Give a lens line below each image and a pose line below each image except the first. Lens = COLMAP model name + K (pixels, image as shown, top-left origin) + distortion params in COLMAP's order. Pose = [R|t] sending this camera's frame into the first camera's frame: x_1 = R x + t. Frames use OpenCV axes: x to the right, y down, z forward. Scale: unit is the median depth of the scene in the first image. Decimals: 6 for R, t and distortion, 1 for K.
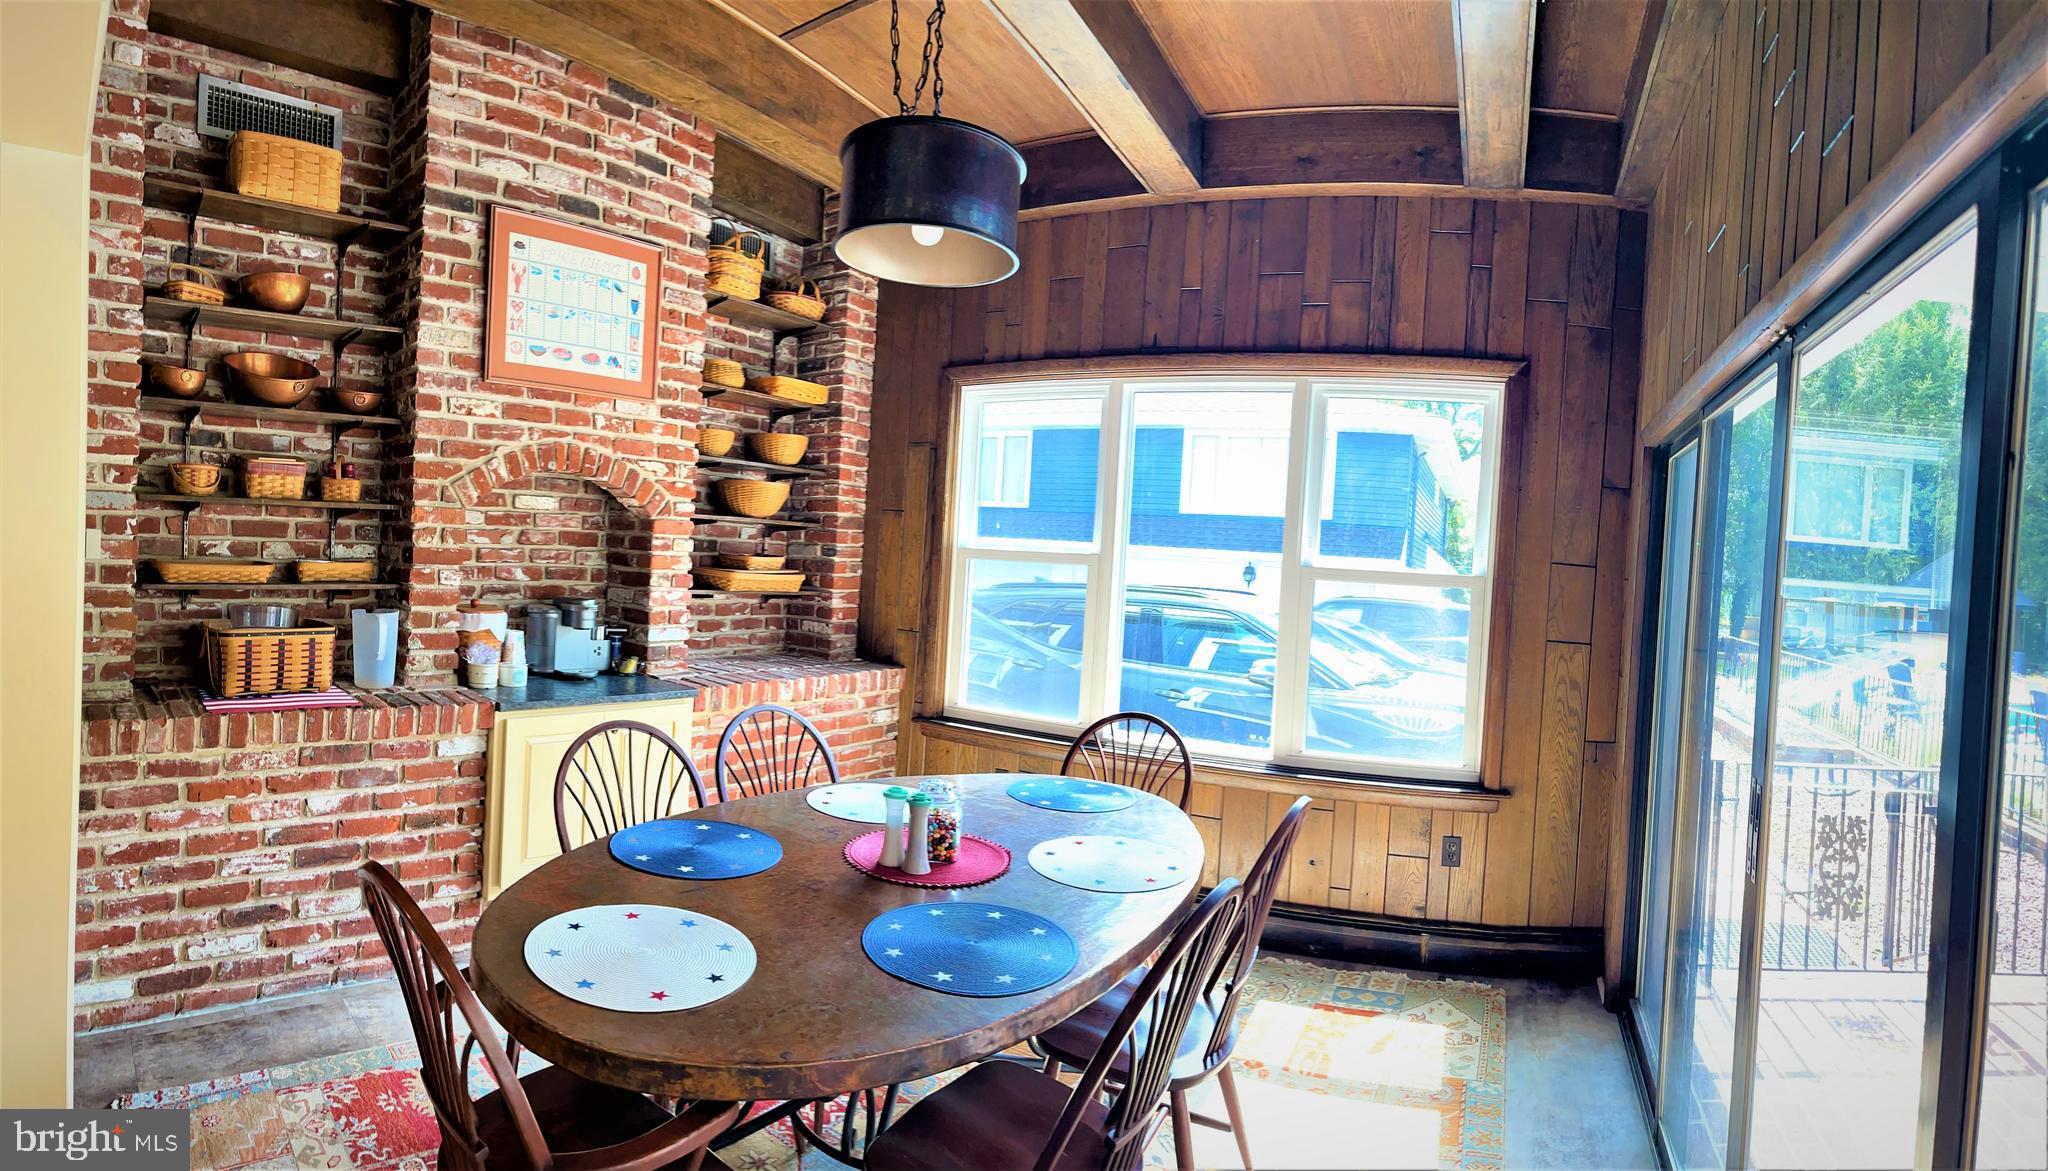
lens RADIAL K [[1557.6, 0, 1024.0], [0, 1557.6, 585.5], [0, 0, 1]] dist [0.001070, 0.002793]
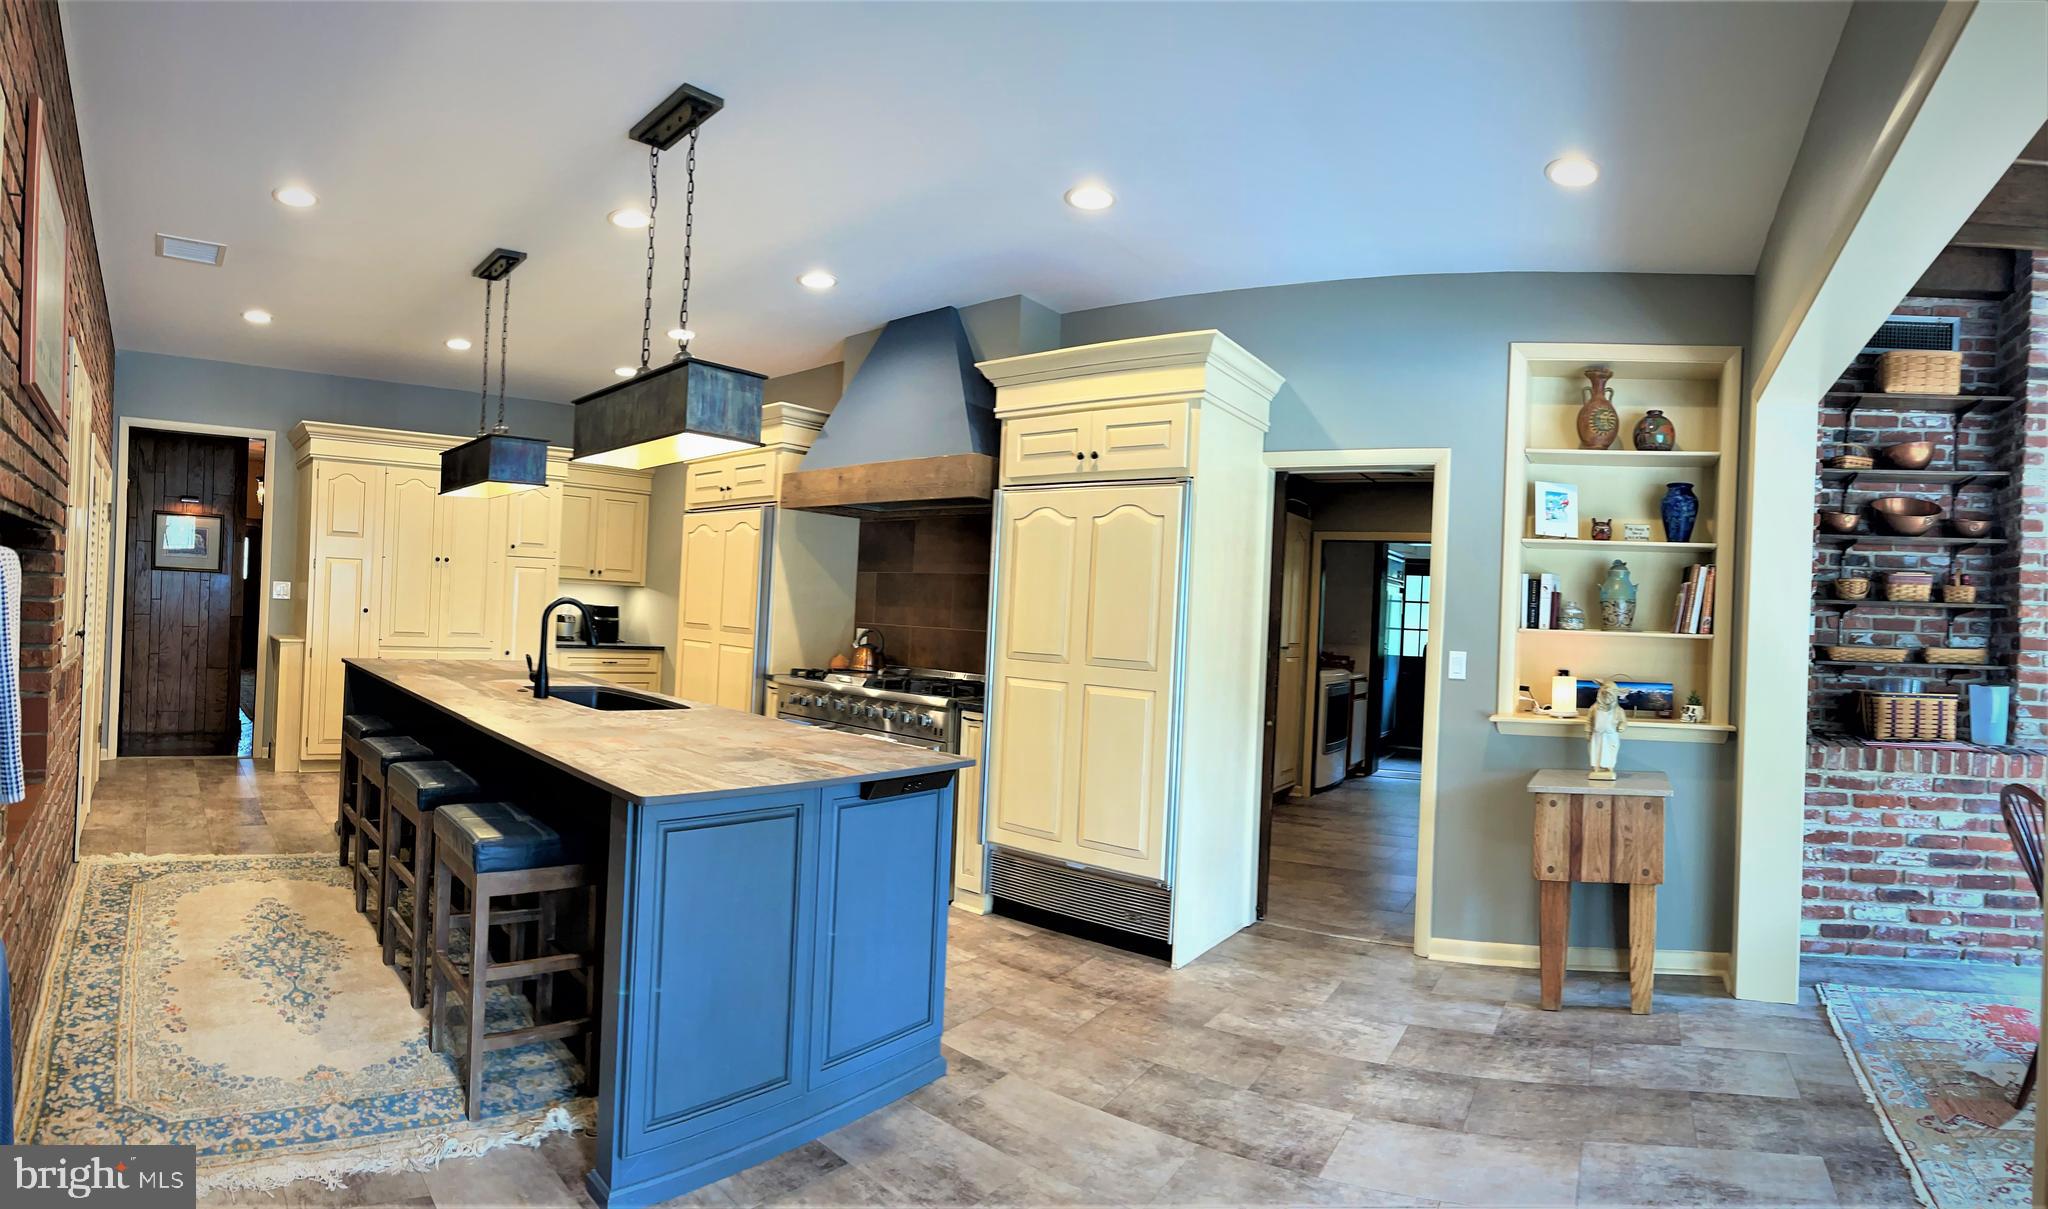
lens RADIAL K [[1613.4, 0, 1024.6], [0, 1613.4, 572.6], [0, 0, 1]] dist [0.038435, 0.004598]
pose [[0.613531, -0.037617, -0.788774, 0.188161], [-0.029273, 0.997095, -0.070322, 0.044767], [0.789128, 0.066235, 0.610647, -0.522373]]
